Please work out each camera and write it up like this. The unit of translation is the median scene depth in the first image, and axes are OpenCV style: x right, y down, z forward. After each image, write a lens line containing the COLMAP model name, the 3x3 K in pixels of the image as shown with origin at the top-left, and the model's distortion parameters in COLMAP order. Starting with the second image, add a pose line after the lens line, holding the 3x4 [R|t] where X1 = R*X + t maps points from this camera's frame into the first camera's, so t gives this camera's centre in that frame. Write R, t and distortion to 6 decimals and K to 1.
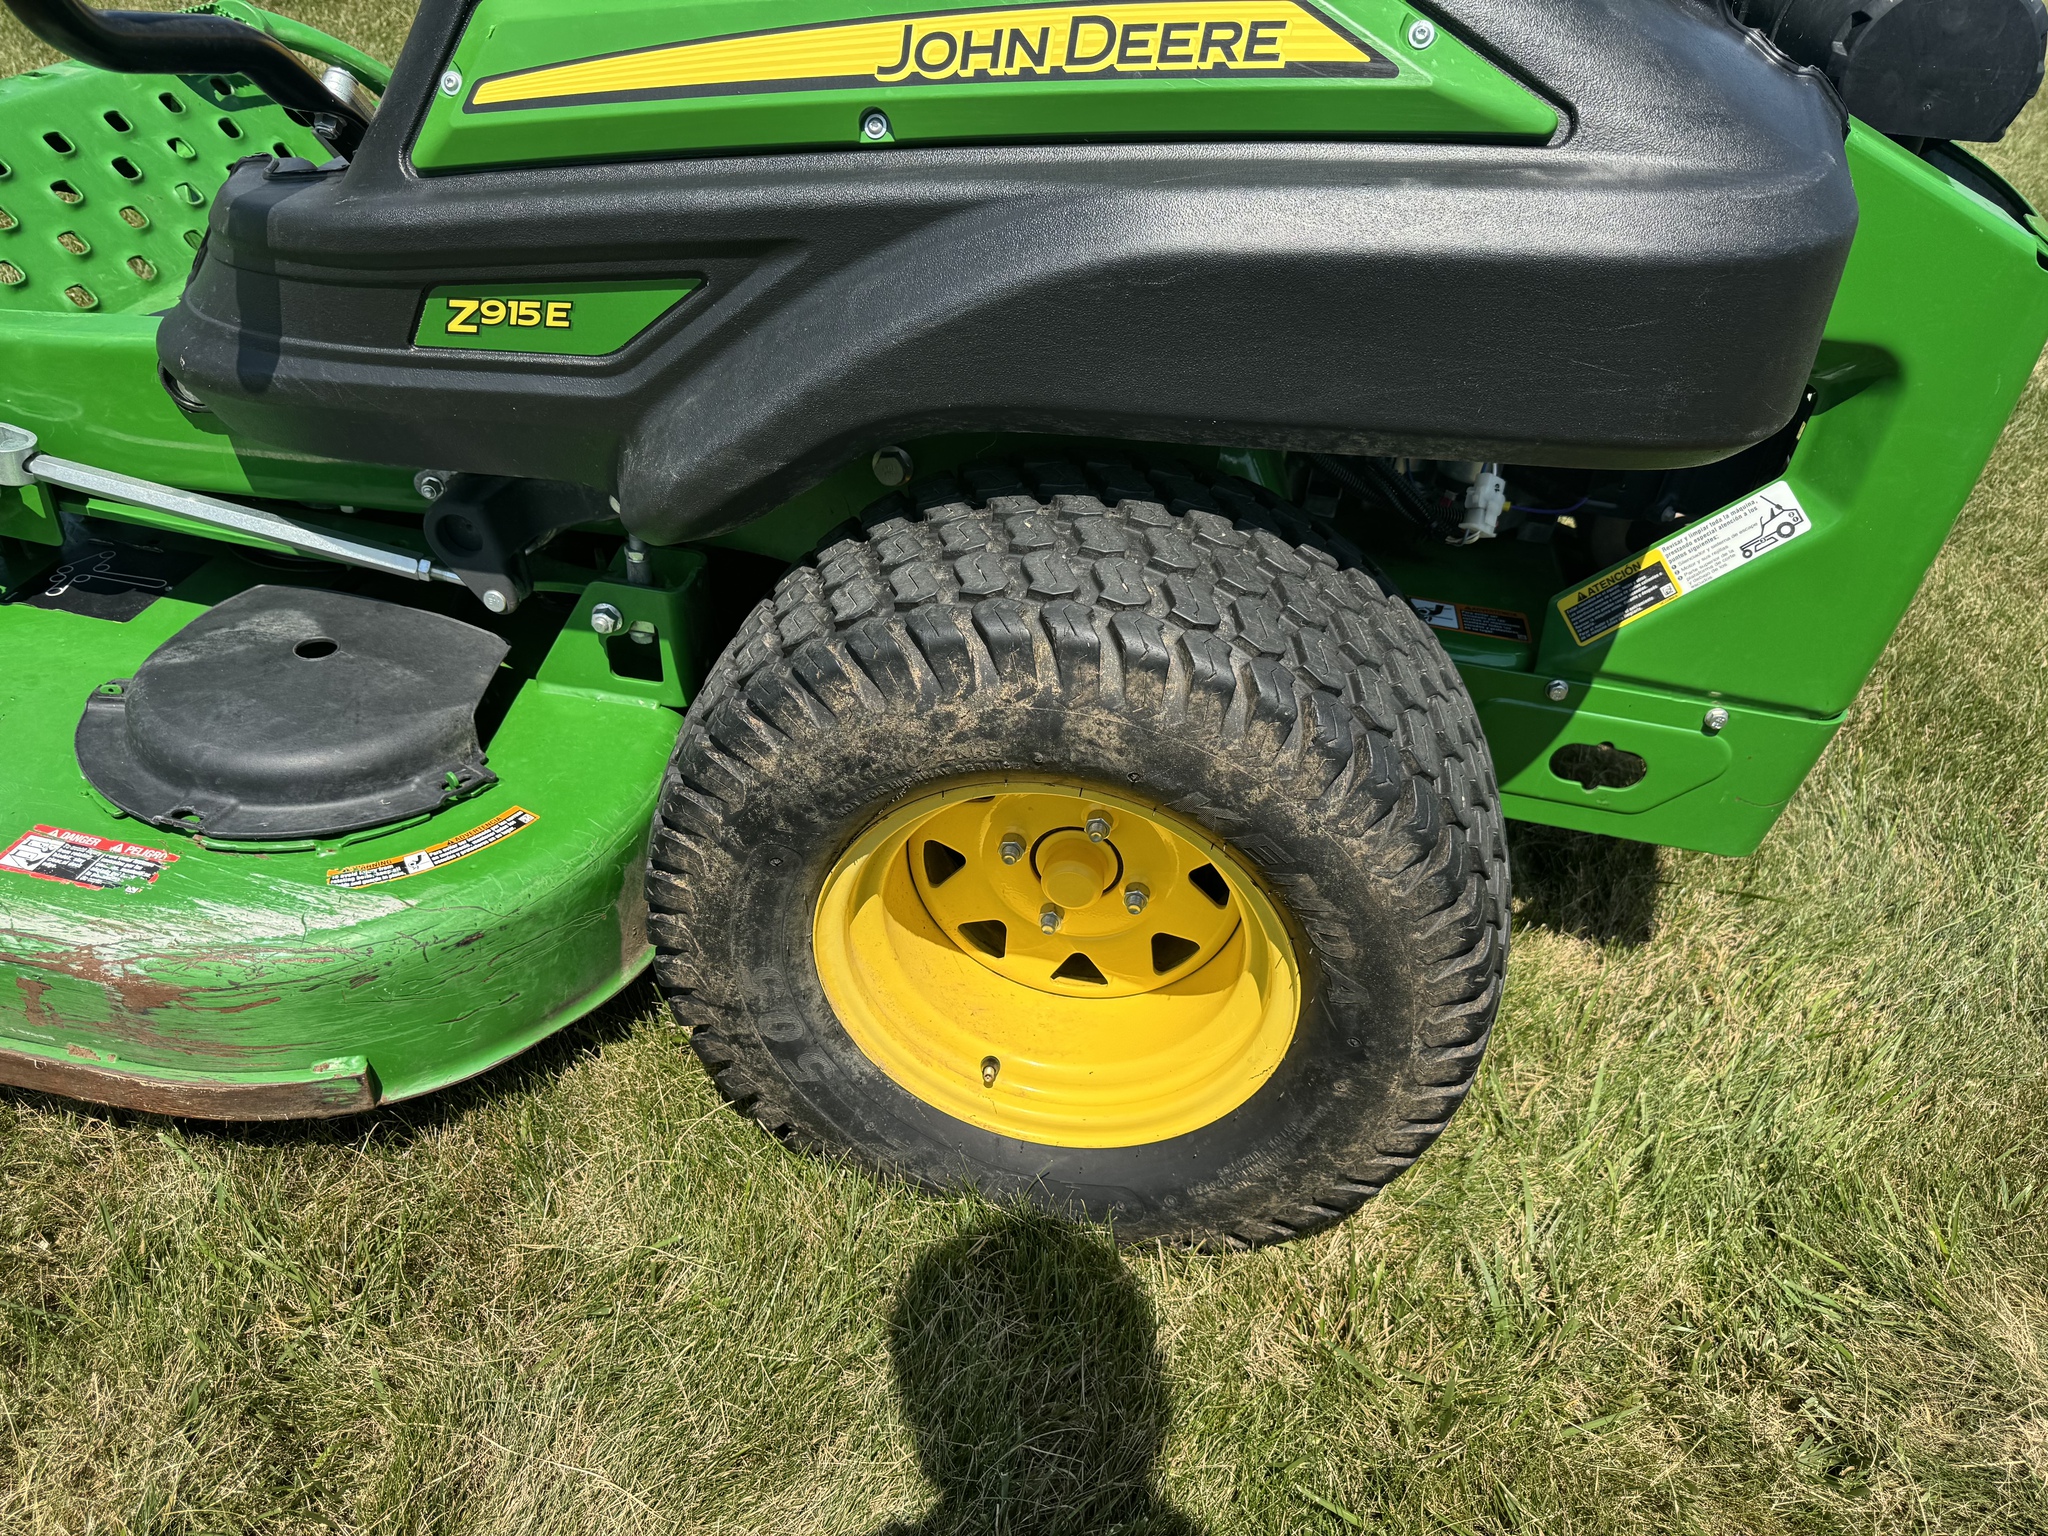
lens RADIAL K [[1448.3, 0, 1018.4], [0, 1448.3, 770.1], [0, 0, 1]] dist [0.042810, -0.058620]
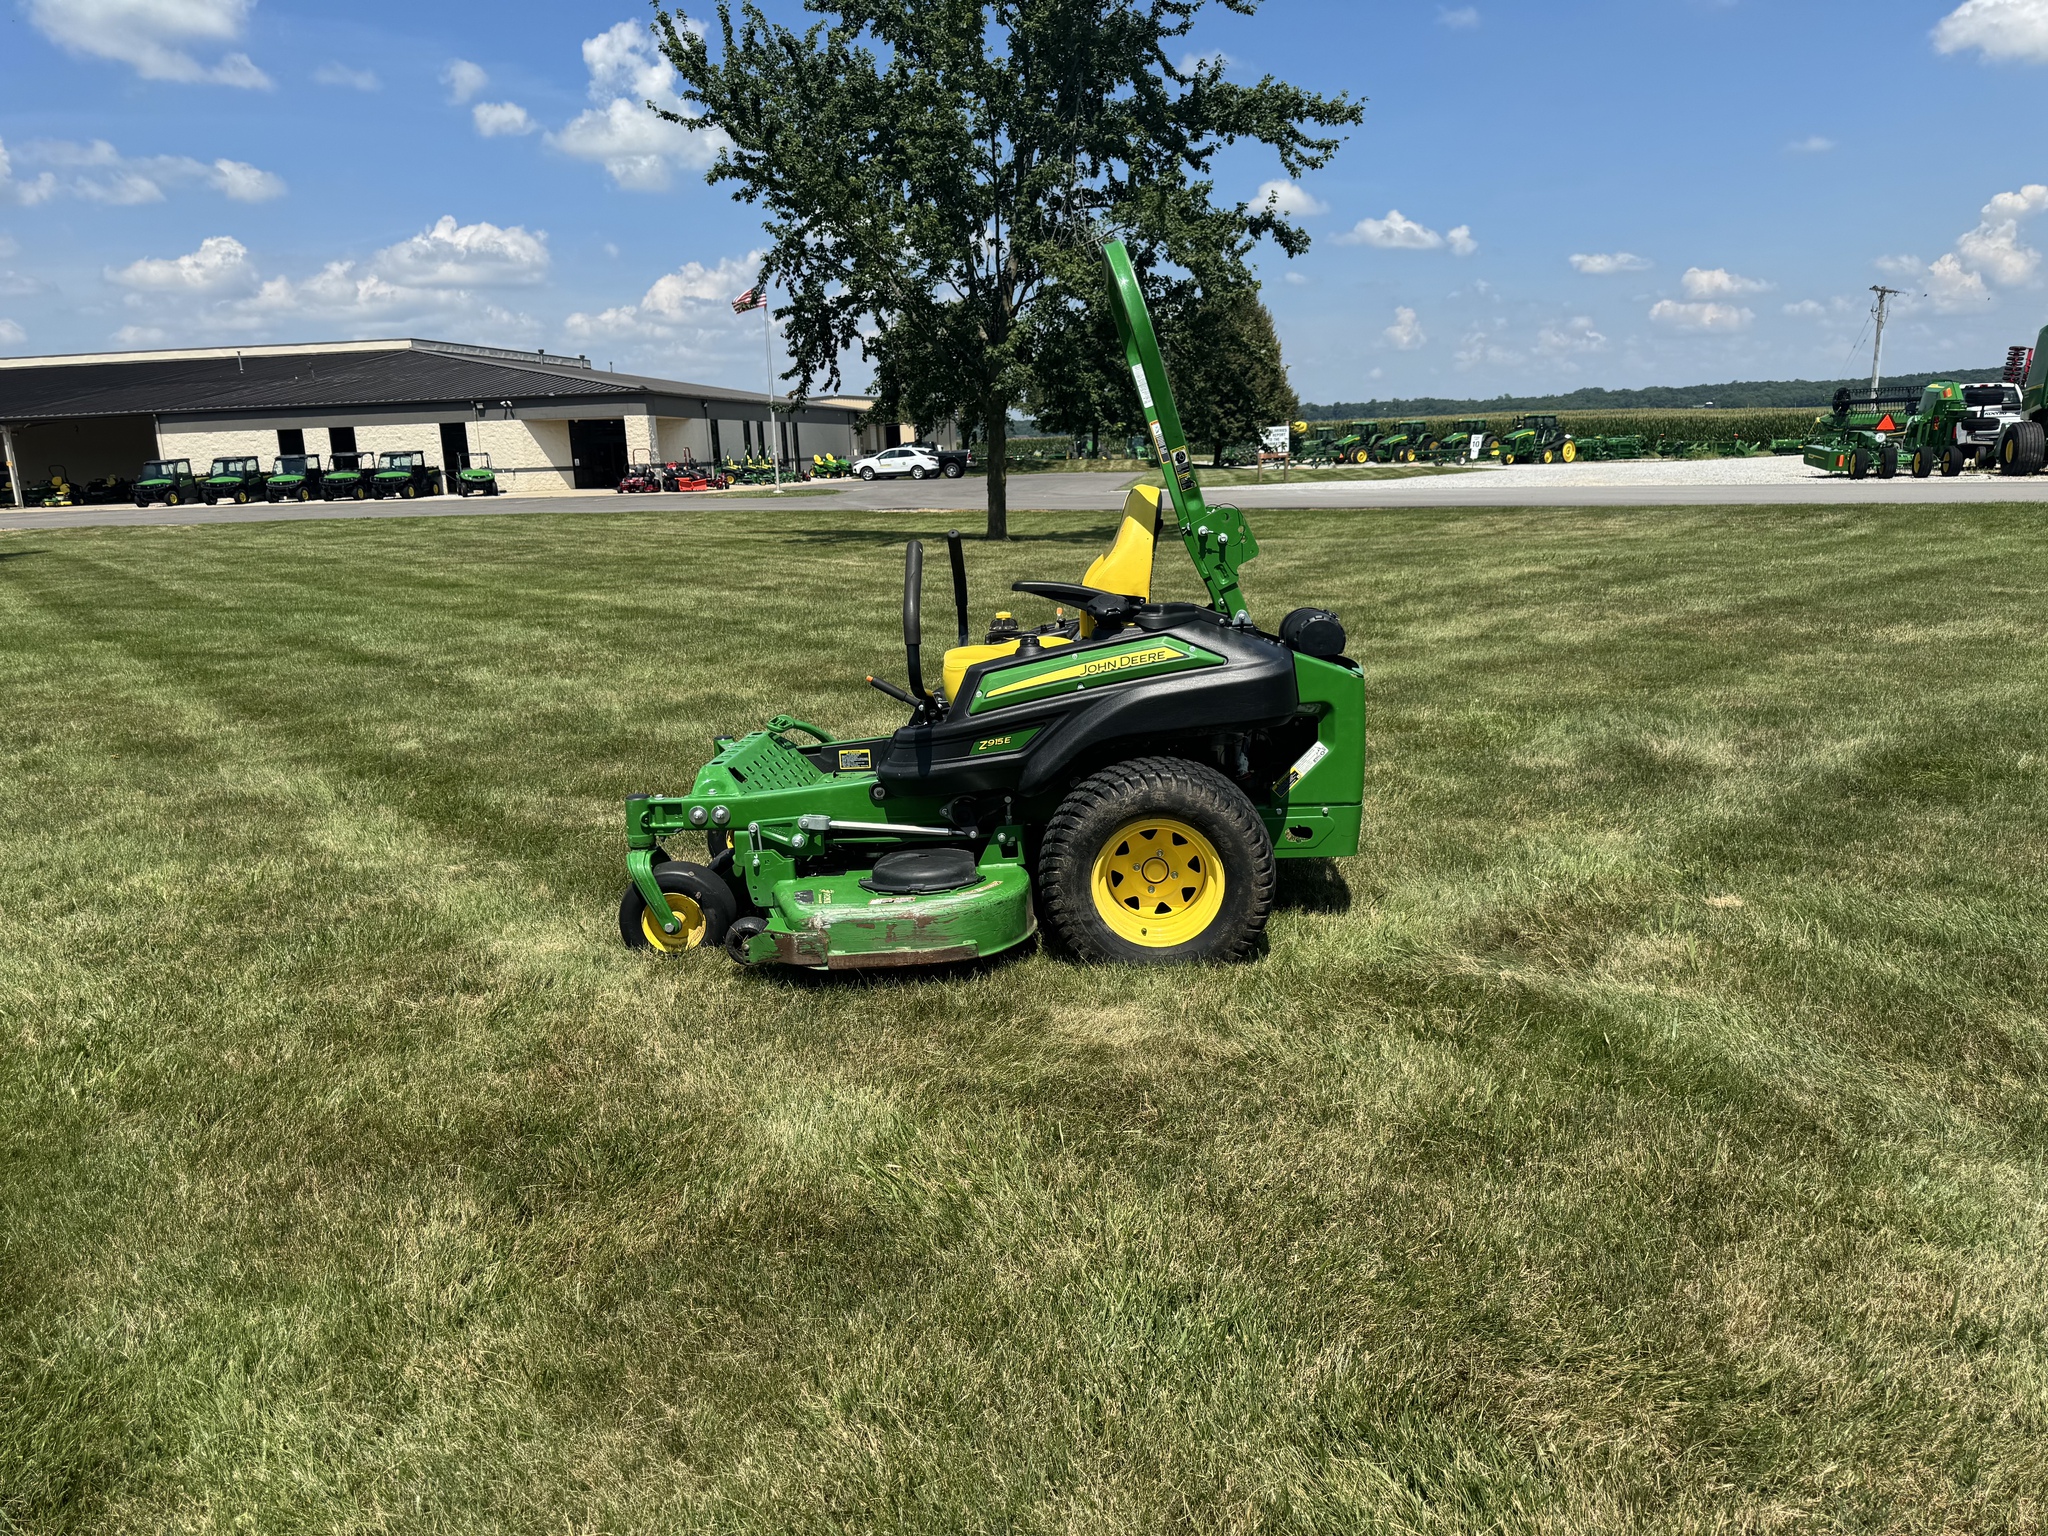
lens RADIAL K [[1448.3, 0, 1015.0], [0, 1448.3, 779.5], [0, 0, 1]] dist [0.042810, -0.058620]
pose [[0.983097, -0.156674, 0.094724, -0.600493], [0.182136, 0.889492, -0.419083, 1.297063], [-0.018597, 0.429252, 0.902993, -2.283221]]
